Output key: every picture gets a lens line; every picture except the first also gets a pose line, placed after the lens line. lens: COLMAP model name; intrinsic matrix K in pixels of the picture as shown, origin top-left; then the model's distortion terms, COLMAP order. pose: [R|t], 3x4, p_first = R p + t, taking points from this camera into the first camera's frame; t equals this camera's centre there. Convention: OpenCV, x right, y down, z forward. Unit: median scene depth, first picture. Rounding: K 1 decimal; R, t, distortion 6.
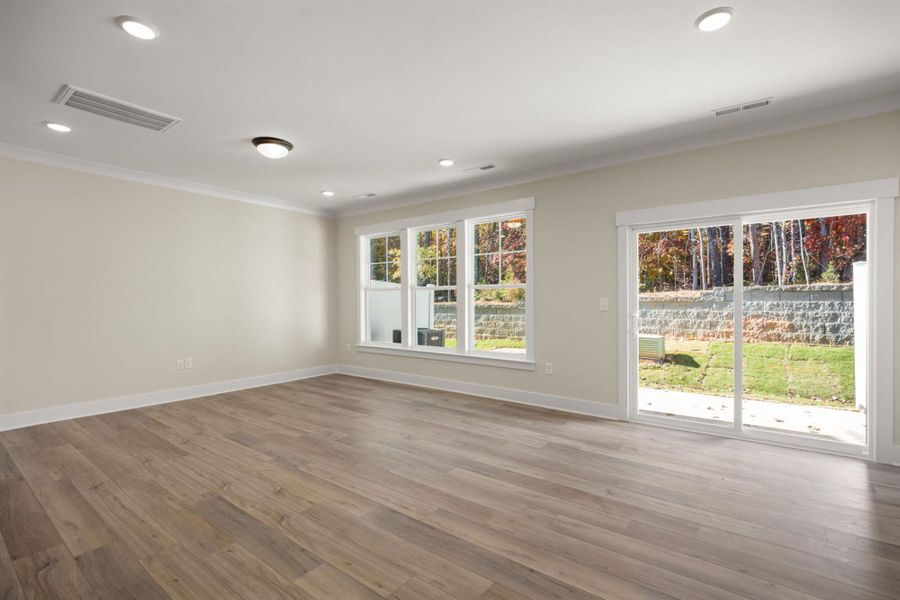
lens RADIAL K [[407.9, 0, 441.3], [0, 407.9, 304.7], [0, 0, 1]] dist [0.005228, -0.006109]
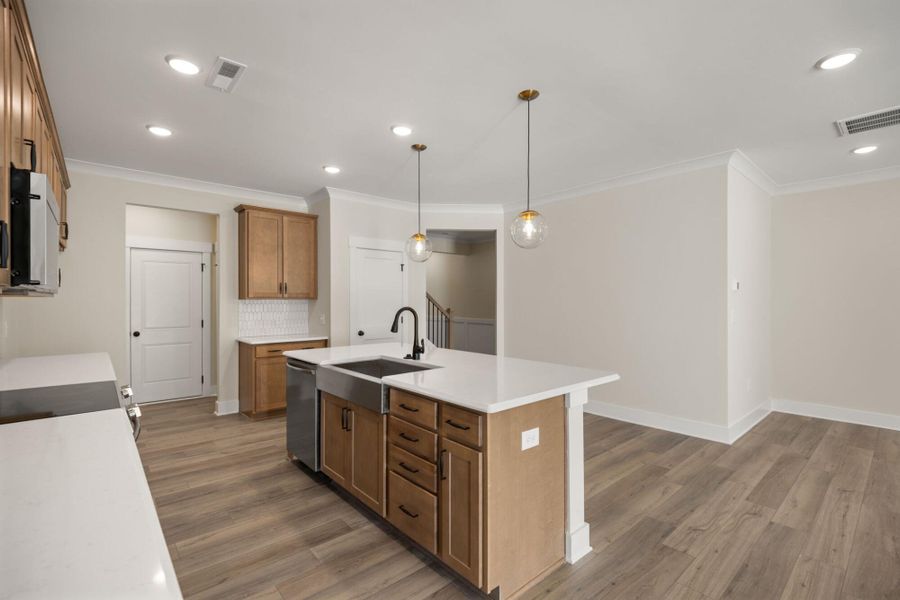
lens RADIAL K [[407.9, 0, 471.4], [0, 407.9, 303.9], [0, 0, 1]] dist [0.005228, -0.006109]
pose [[-0.158280, 0.008562, -0.987357, 0.128652], [-0.012306, 0.999868, 0.010643, -0.014302], [0.987318, 0.013835, -0.158154, 0.073275]]
